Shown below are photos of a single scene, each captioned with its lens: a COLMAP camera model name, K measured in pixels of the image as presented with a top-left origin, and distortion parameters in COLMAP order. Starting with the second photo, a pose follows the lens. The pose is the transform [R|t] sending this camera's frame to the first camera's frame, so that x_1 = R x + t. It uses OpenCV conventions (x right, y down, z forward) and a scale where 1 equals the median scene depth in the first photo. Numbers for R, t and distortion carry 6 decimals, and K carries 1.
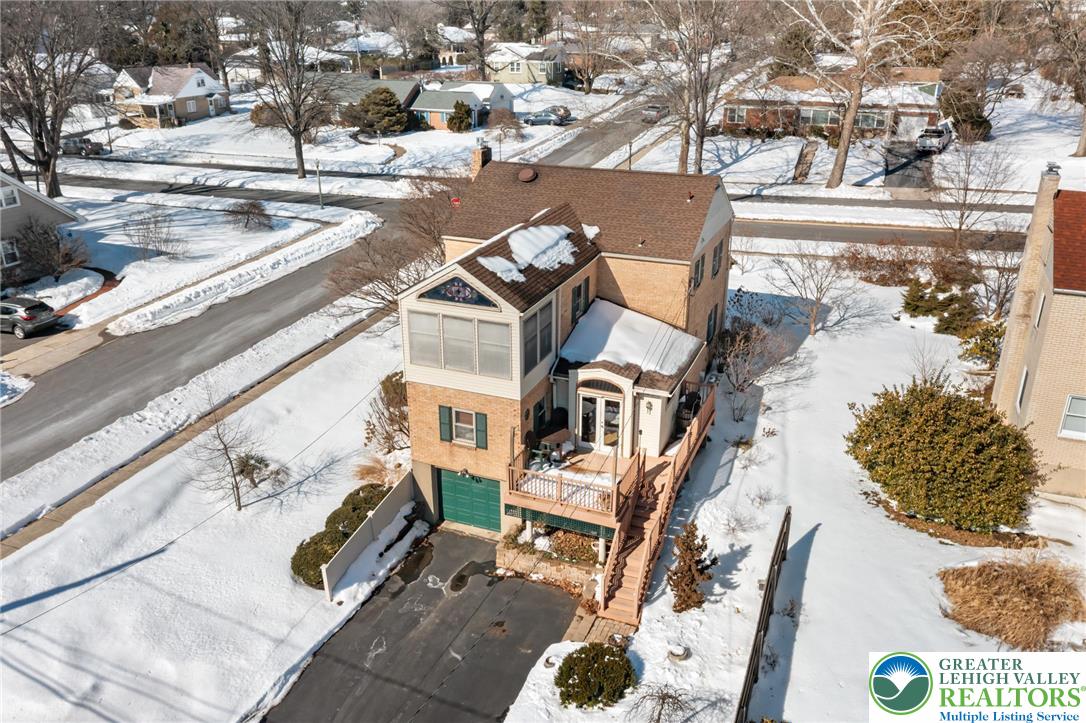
lens RADIAL K [[865.1, 0, 543.7], [0, 865.1, 359.4], [0, 0, 1]] dist [0.016222, -0.002418]
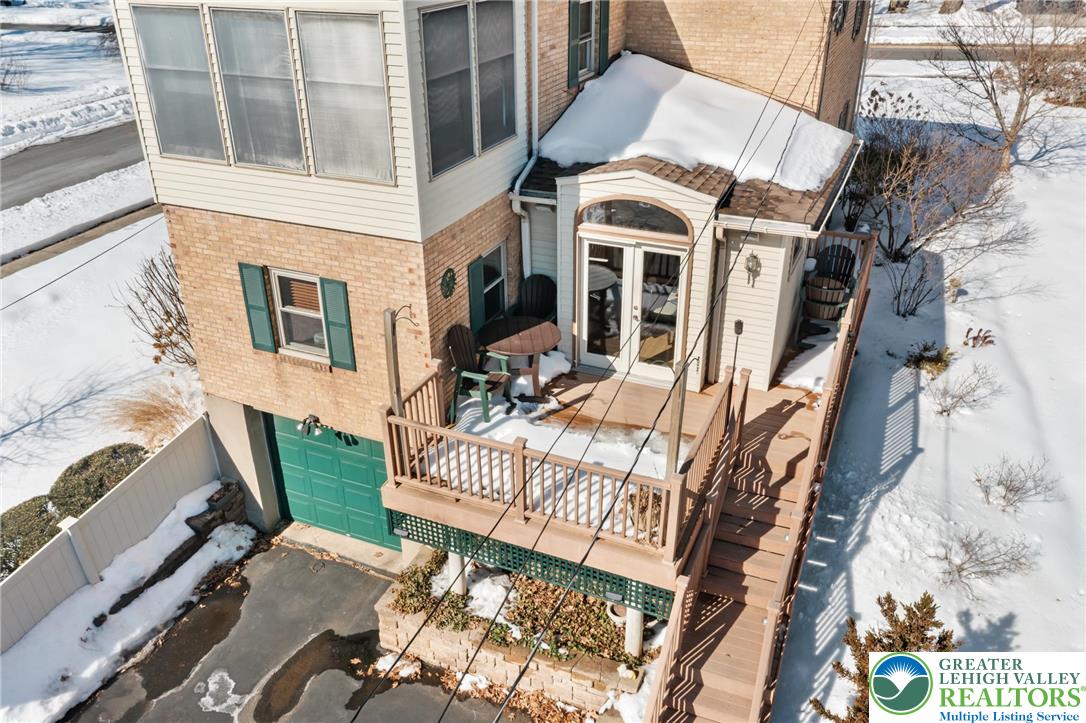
lens RADIAL K [[865.1, 0, 539.0], [0, 865.1, 363.9], [0, 0, 1]] dist [0.016222, -0.002418]
pose [[0.999500, 0.004665, -0.031260, 0.034227], [-0.001622, 0.995314, 0.096679, 0.060368], [0.031564, -0.096580, 0.994825, 0.586511]]
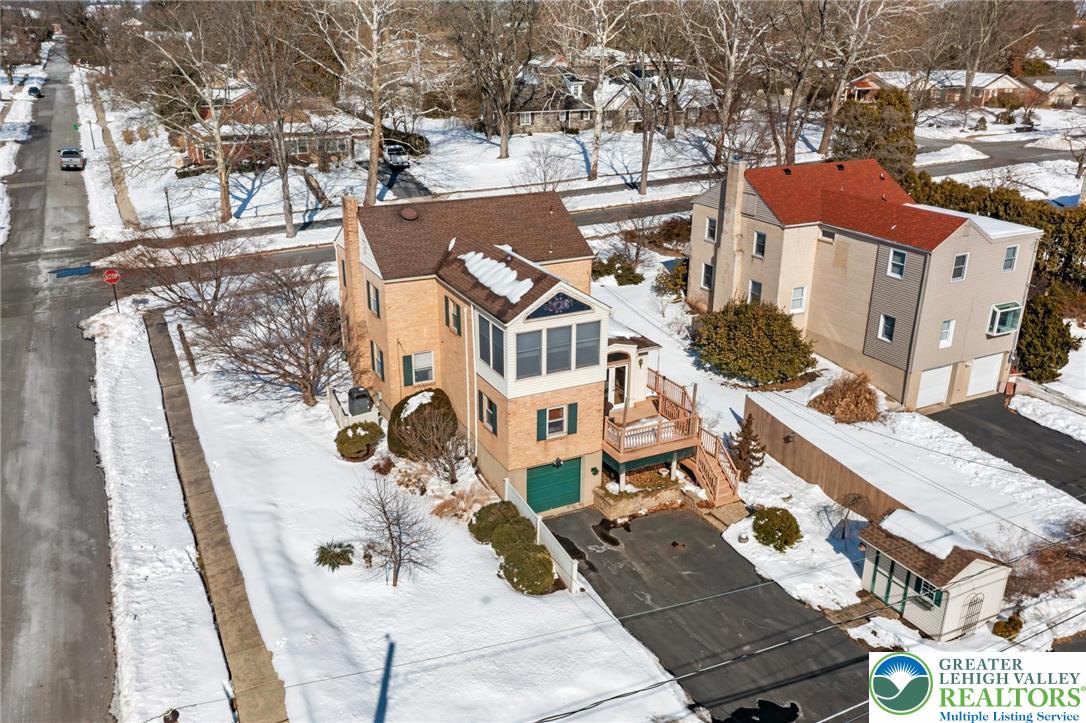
lens RADIAL K [[865.1, 0, 537.2], [0, 865.1, 357.6], [0, 0, 1]] dist [0.016222, -0.002418]
pose [[0.653428, -0.260672, 0.710691, -0.908064], [0.281269, 0.955232, 0.091761, -0.117494], [-0.702794, 0.139937, 0.697494, 0.190938]]
